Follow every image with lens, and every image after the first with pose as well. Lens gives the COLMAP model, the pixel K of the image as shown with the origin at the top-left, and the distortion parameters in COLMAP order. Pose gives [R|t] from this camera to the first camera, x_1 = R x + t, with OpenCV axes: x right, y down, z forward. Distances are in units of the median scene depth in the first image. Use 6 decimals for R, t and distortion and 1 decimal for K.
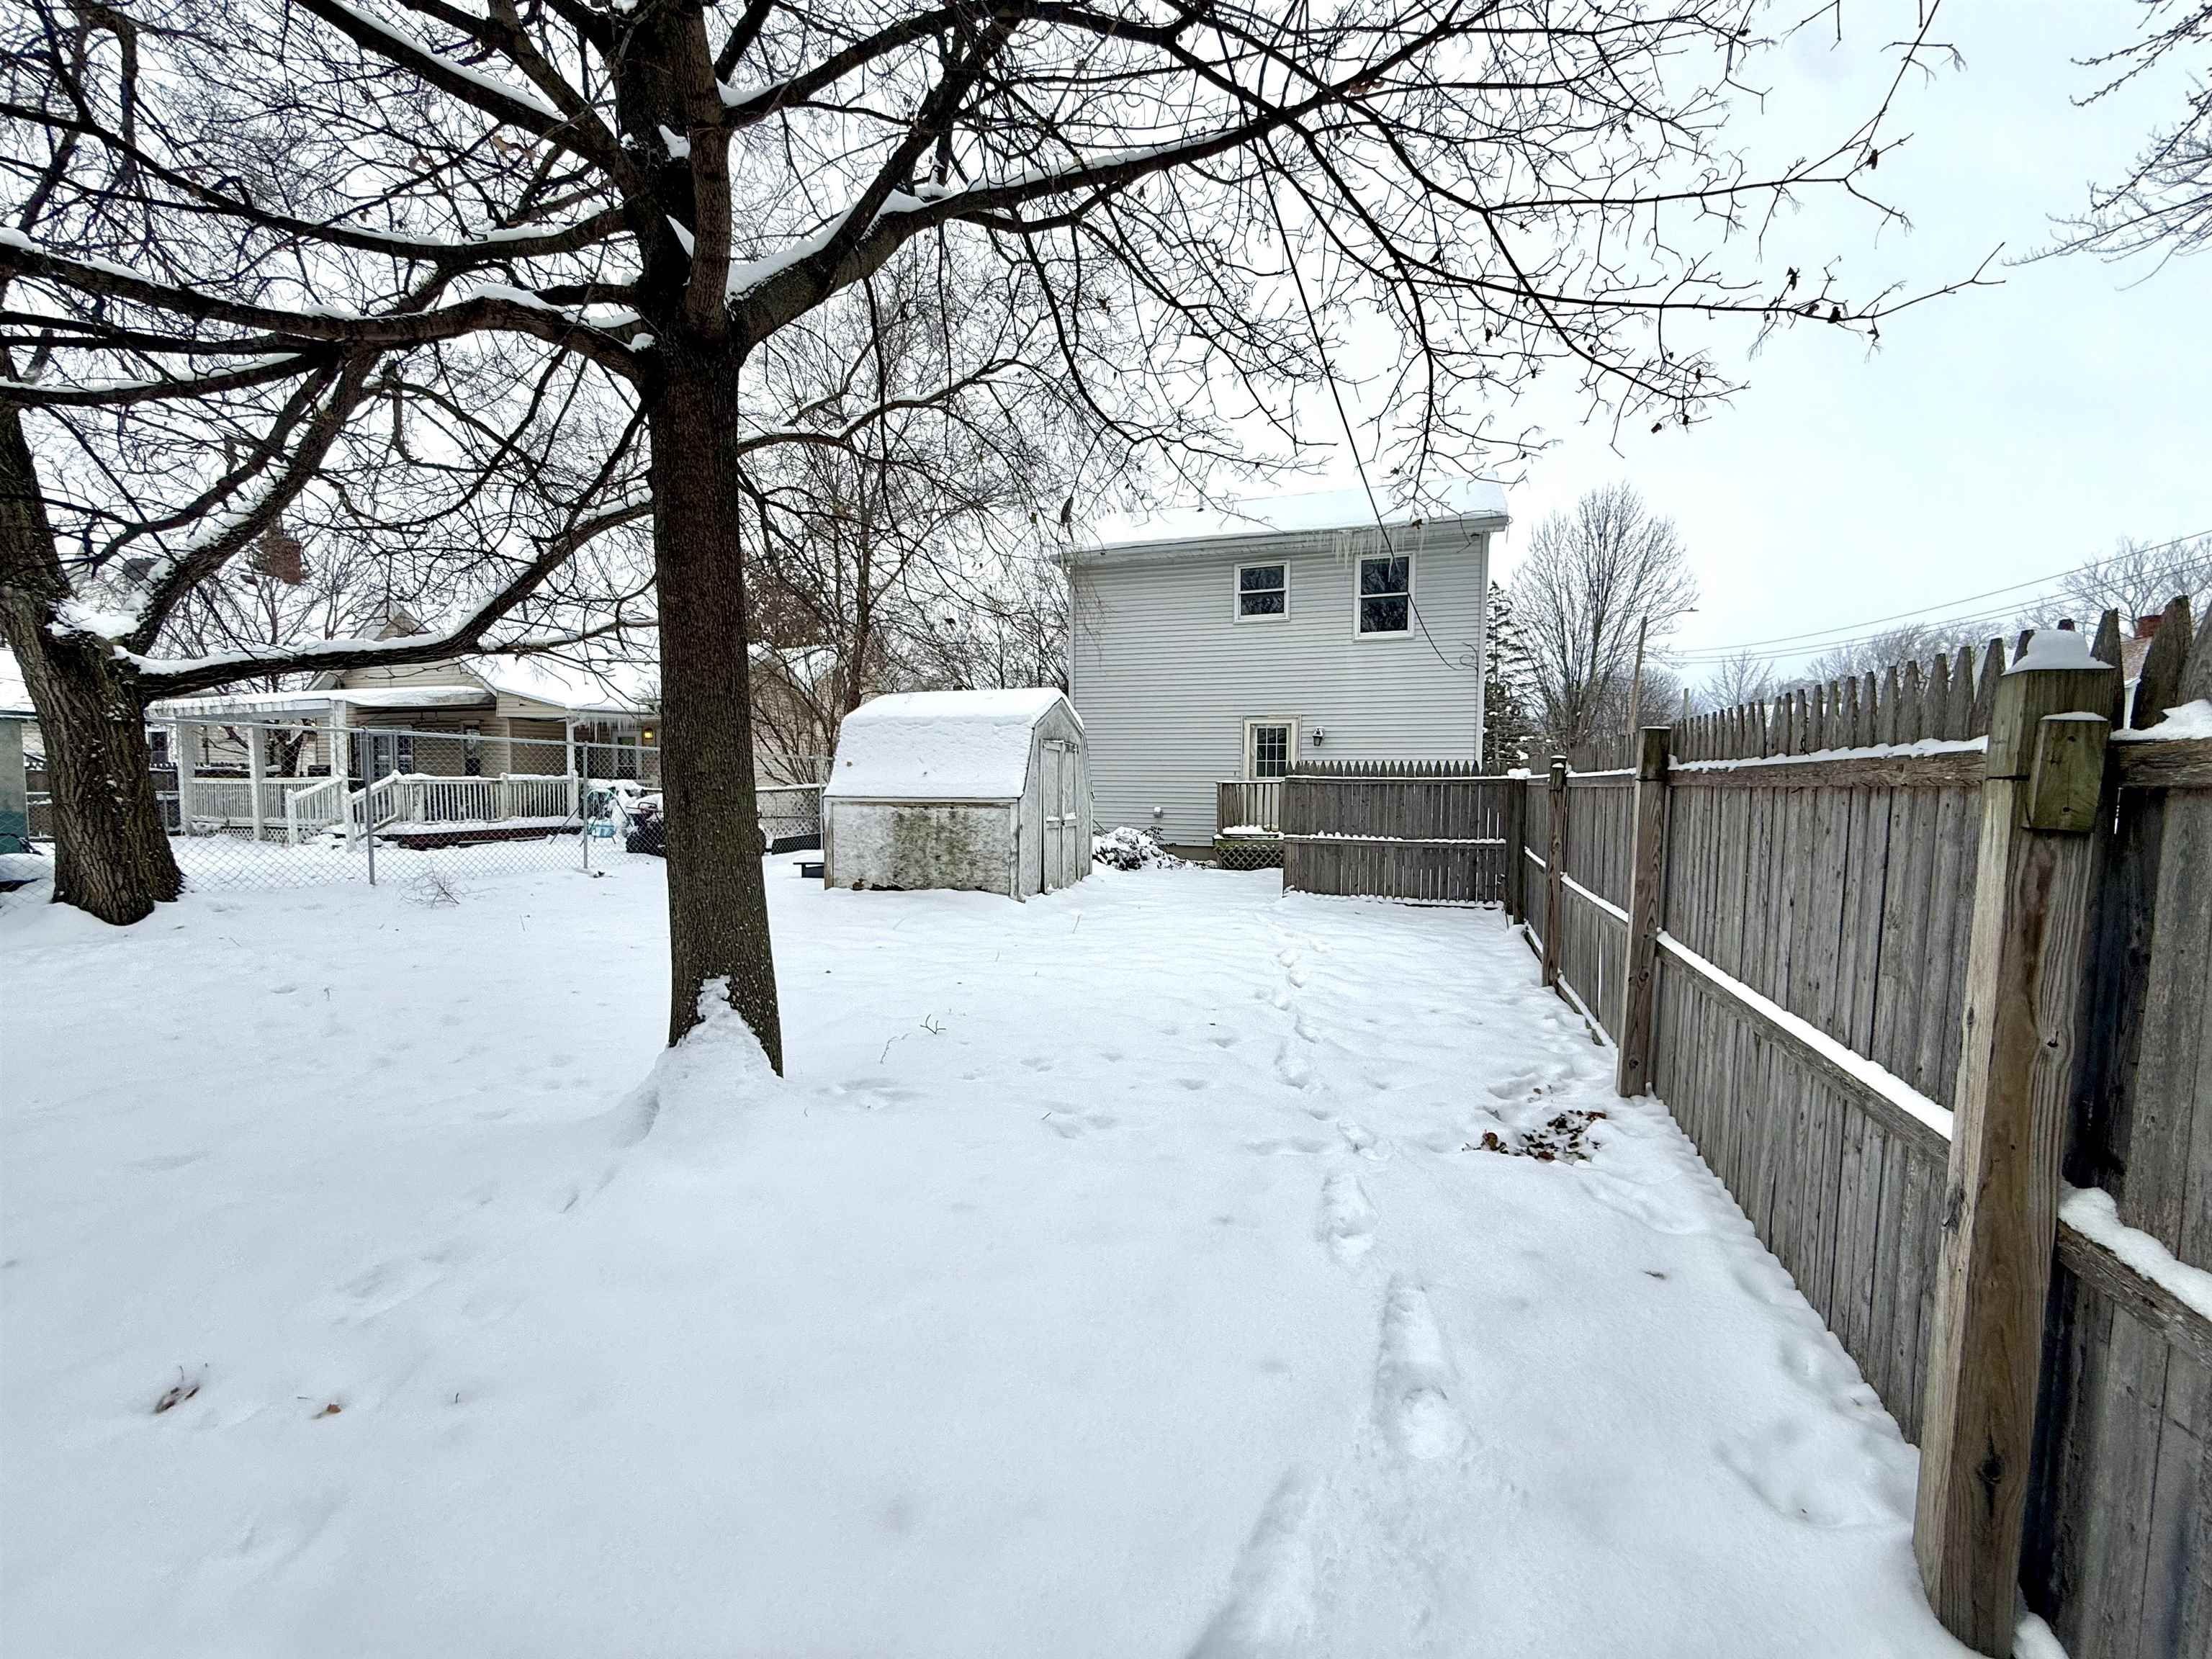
lens RADIAL K [[889.2, 0, 1106.0], [0, 889.2, 829.5], [0, 0, 1]] dist [0.000697, -0.000096]
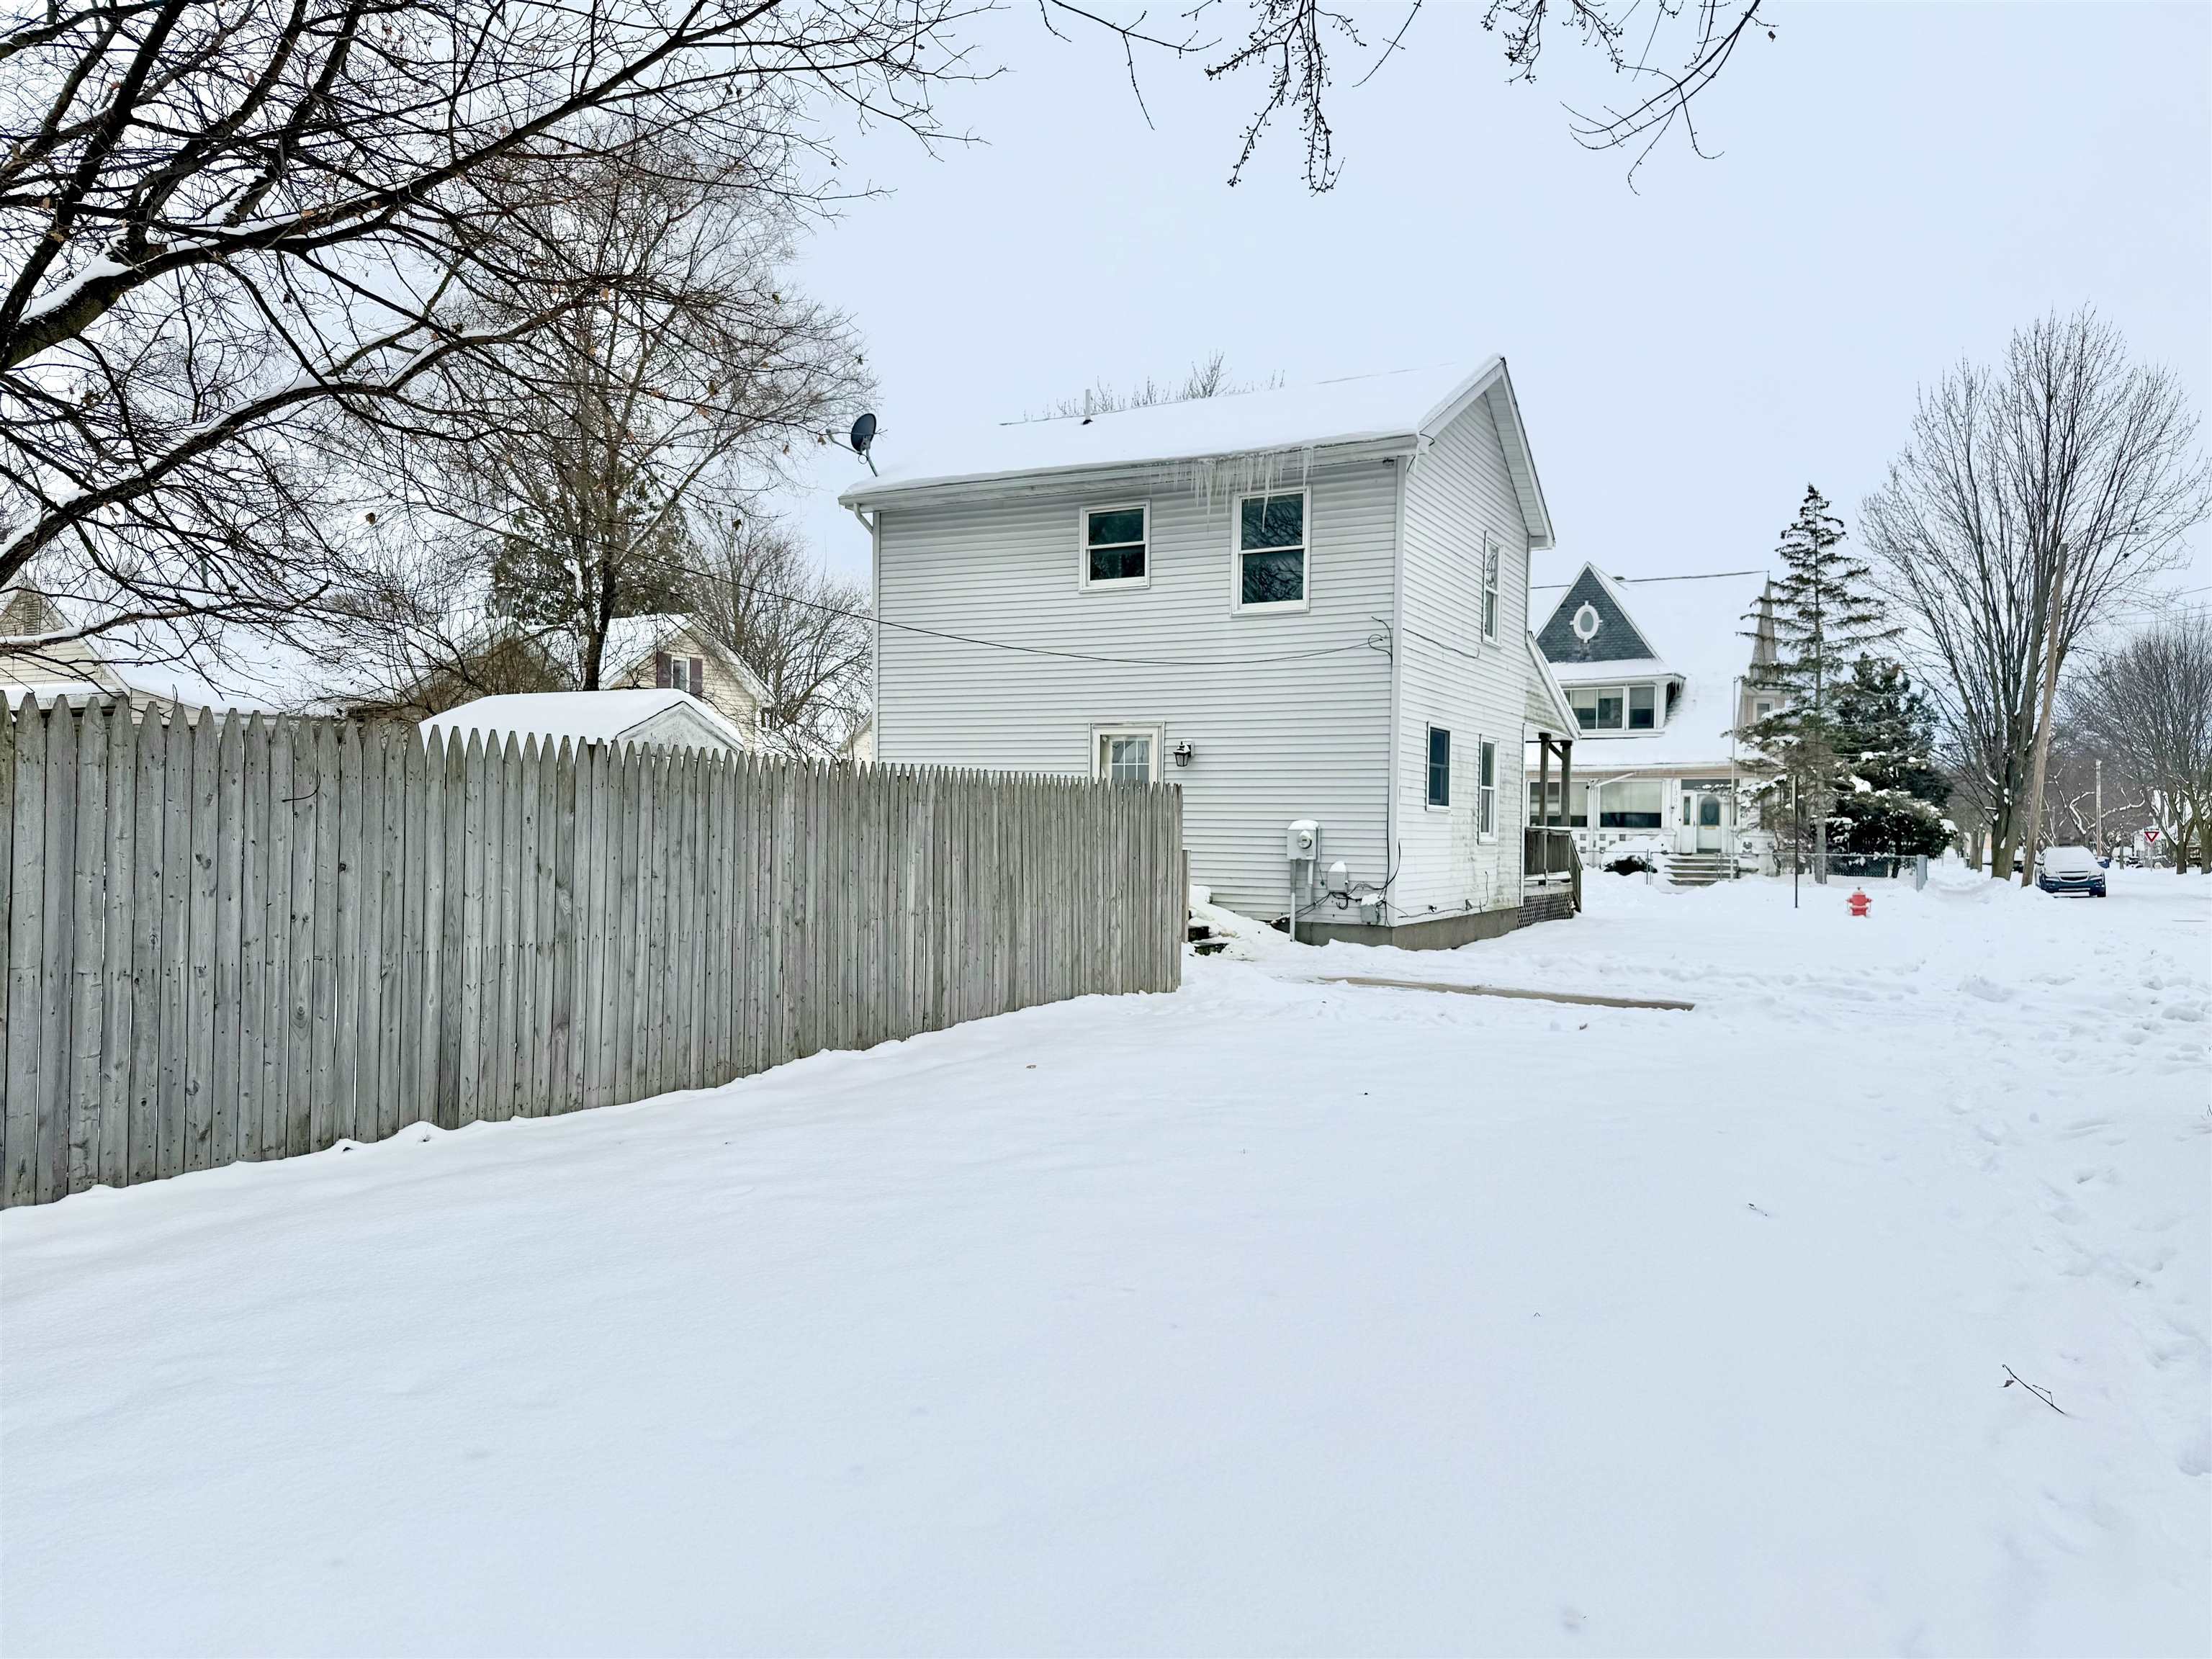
lens RADIAL K [[1558.8, 0, 1106.0], [0, 1558.8, 829.5], [0, 0, 1]] dist [0.049325, -0.000855]
pose [[0.986579, 0.008891, -0.163043, 0.370550], [-0.017829, 0.998412, -0.053437, 0.021276], [0.162309, 0.055626, 0.985171, -0.200222]]
